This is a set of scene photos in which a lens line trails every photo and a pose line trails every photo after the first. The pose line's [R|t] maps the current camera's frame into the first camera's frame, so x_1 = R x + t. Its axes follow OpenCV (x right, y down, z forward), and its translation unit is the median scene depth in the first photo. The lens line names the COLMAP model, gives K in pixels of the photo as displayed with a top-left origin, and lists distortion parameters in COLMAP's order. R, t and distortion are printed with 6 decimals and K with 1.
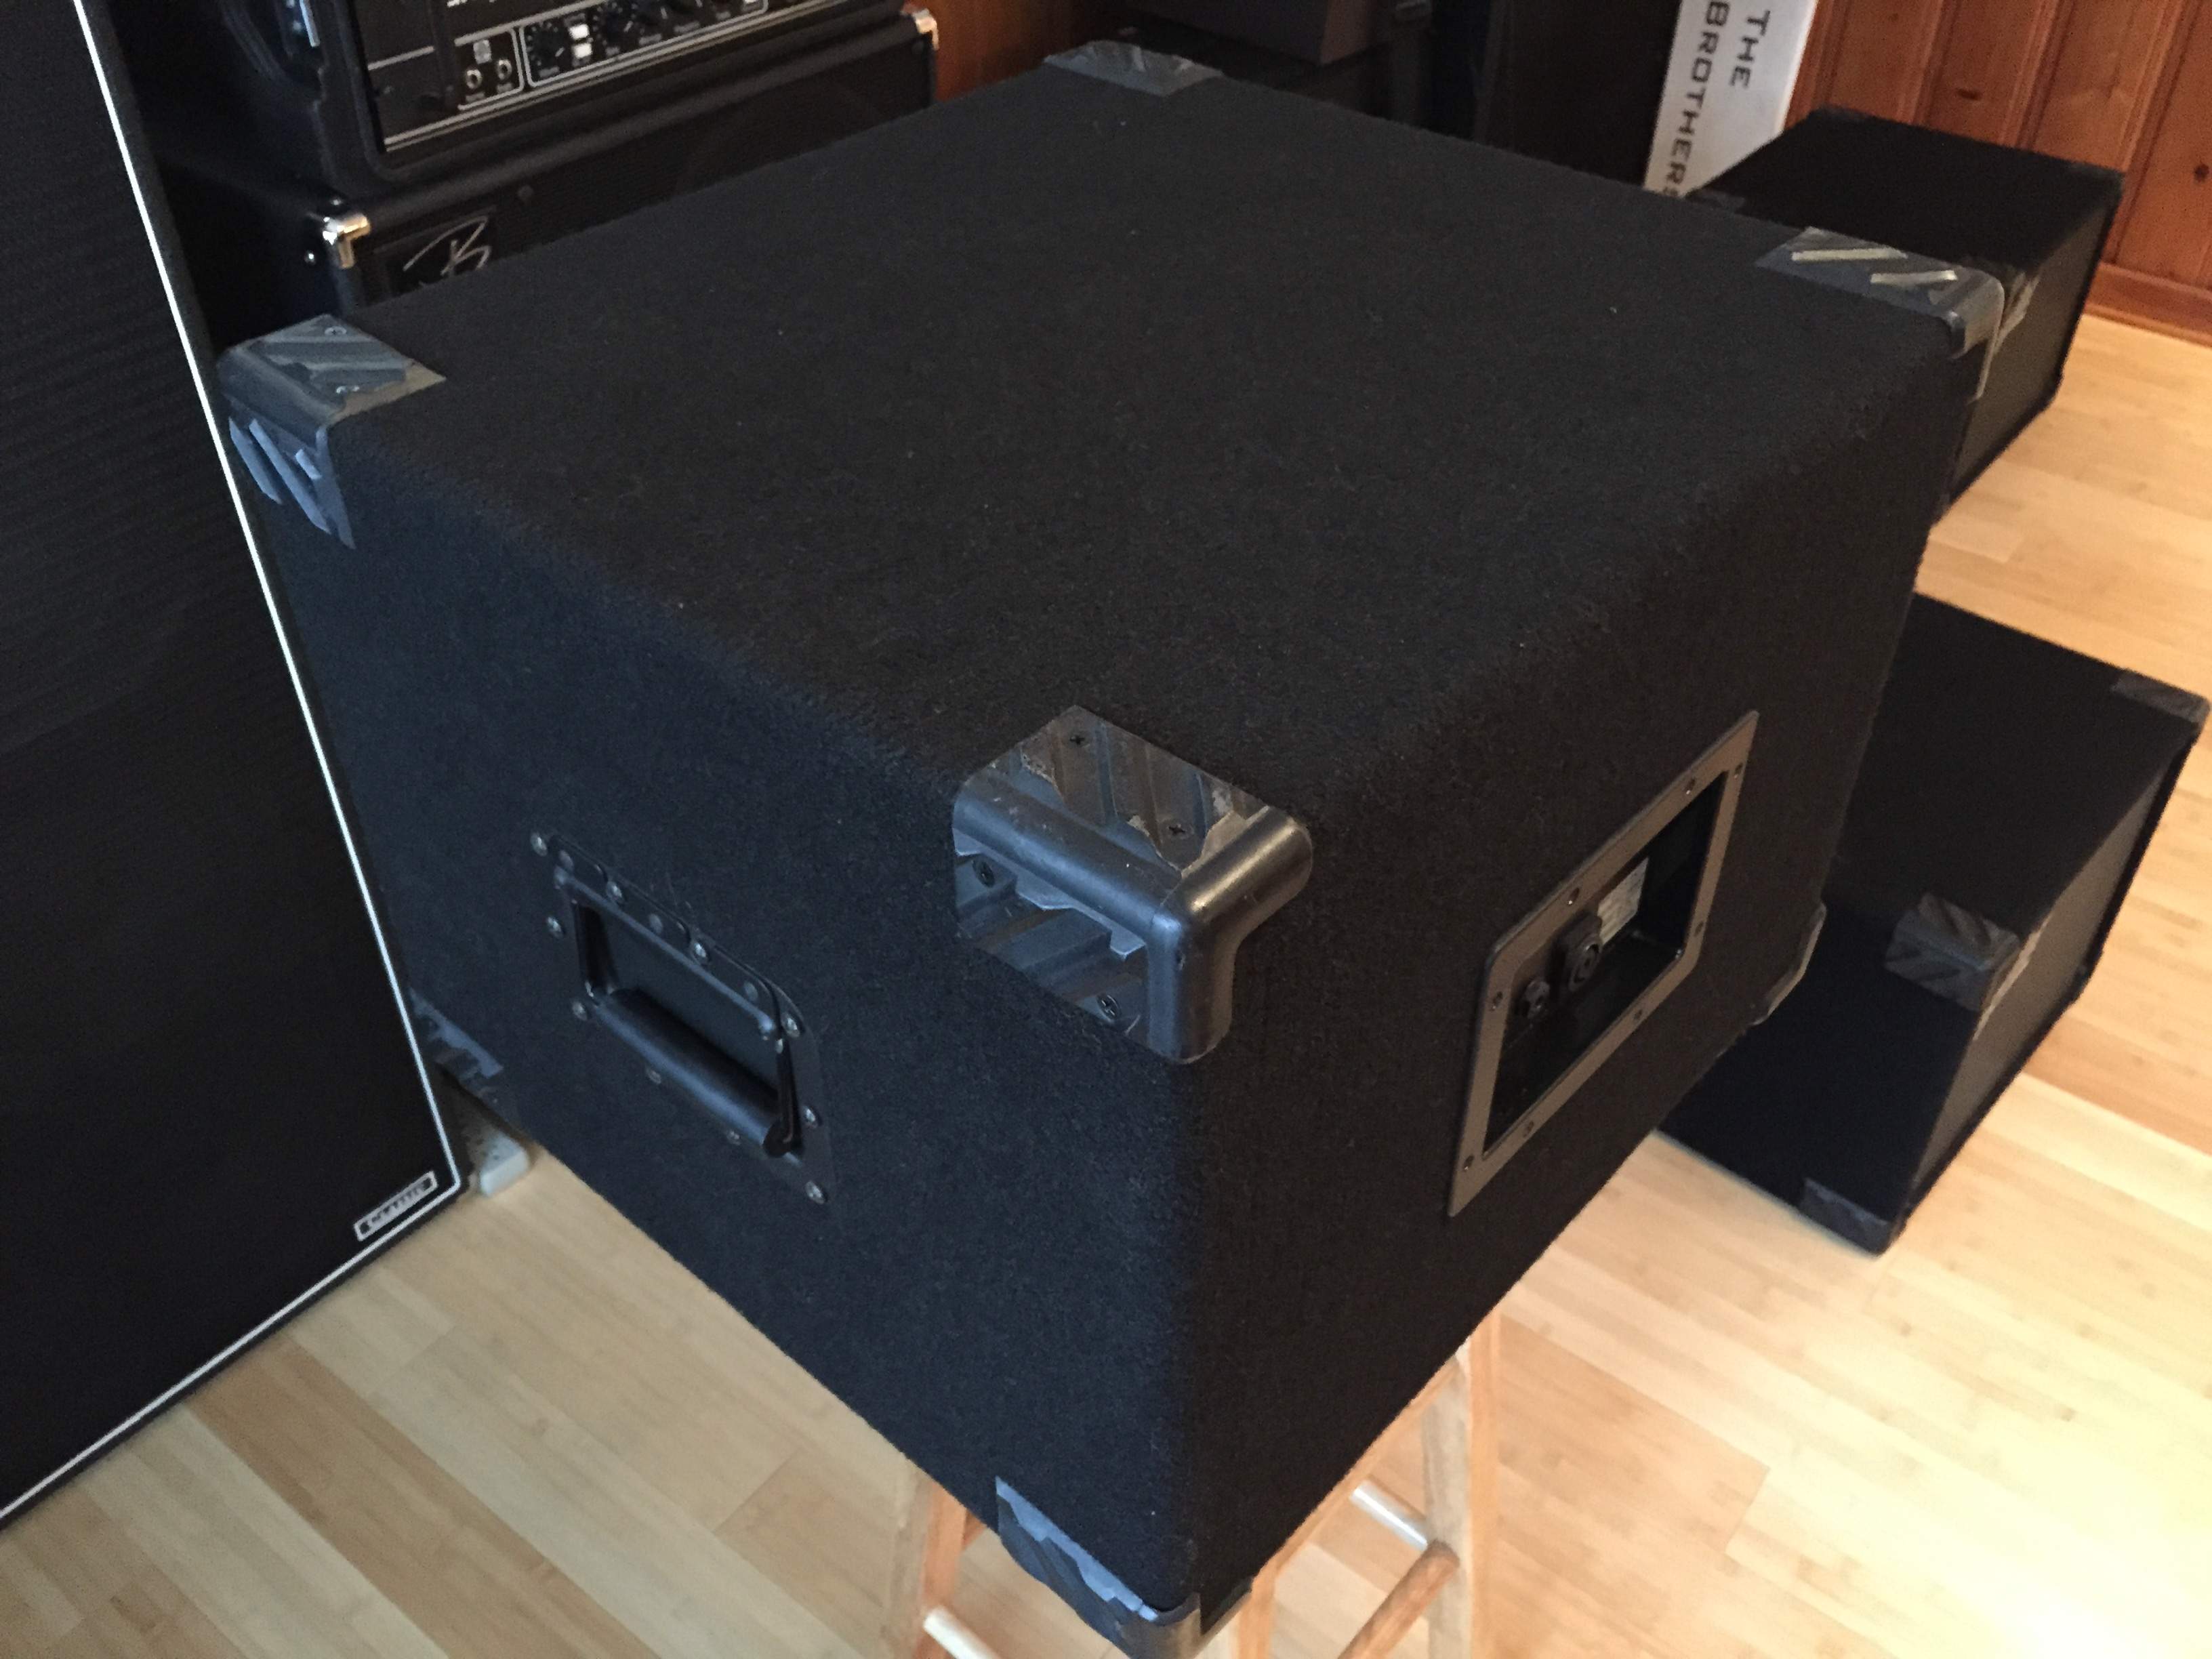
lens RADIAL K [[1972.5, 0, 1140.8], [0, 1972.5, 828.2], [0, 0, 1]] dist [0.091032, -0.120911]
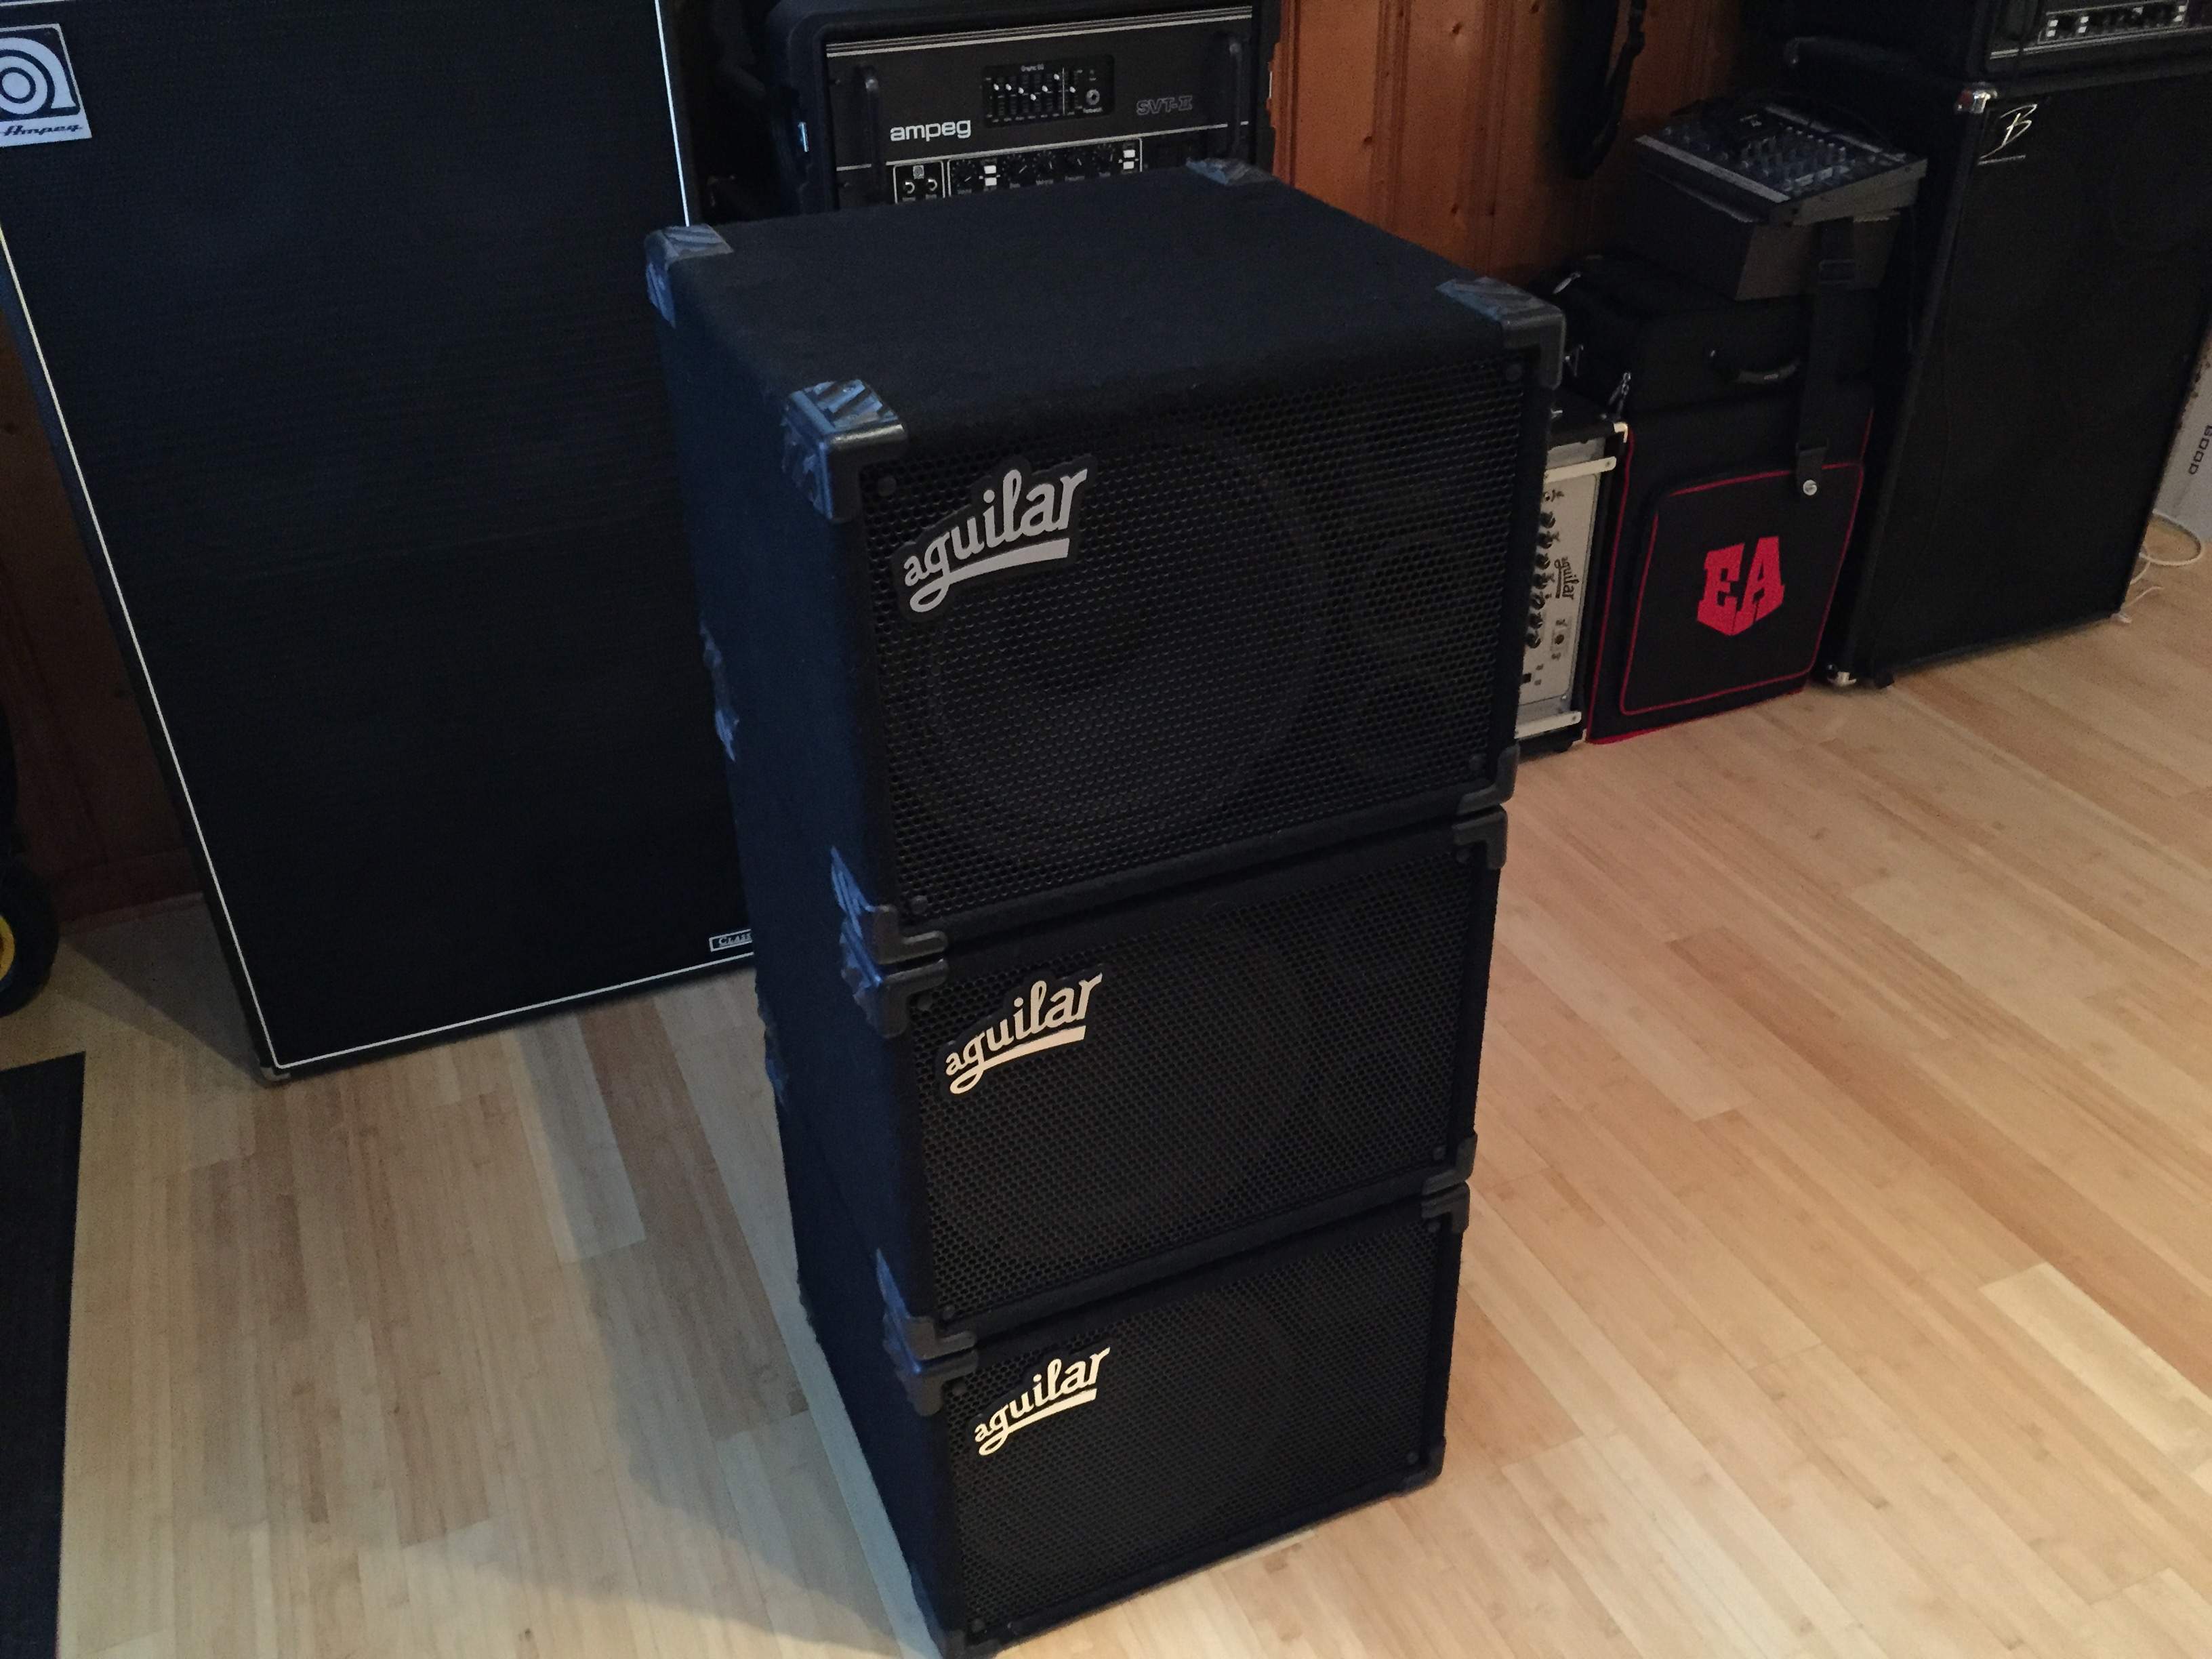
lens RADIAL K [[1970.0, 0, 1138.2], [0, 1970.0, 825.0], [0, 0, 1]] dist [0.070342, -0.092866]
pose [[0.882446, 0.240100, -0.404526, 0.461671], [-0.284865, 0.957082, -0.053352, 0.110447], [0.374355, 0.162316, 0.912969, -0.221705]]
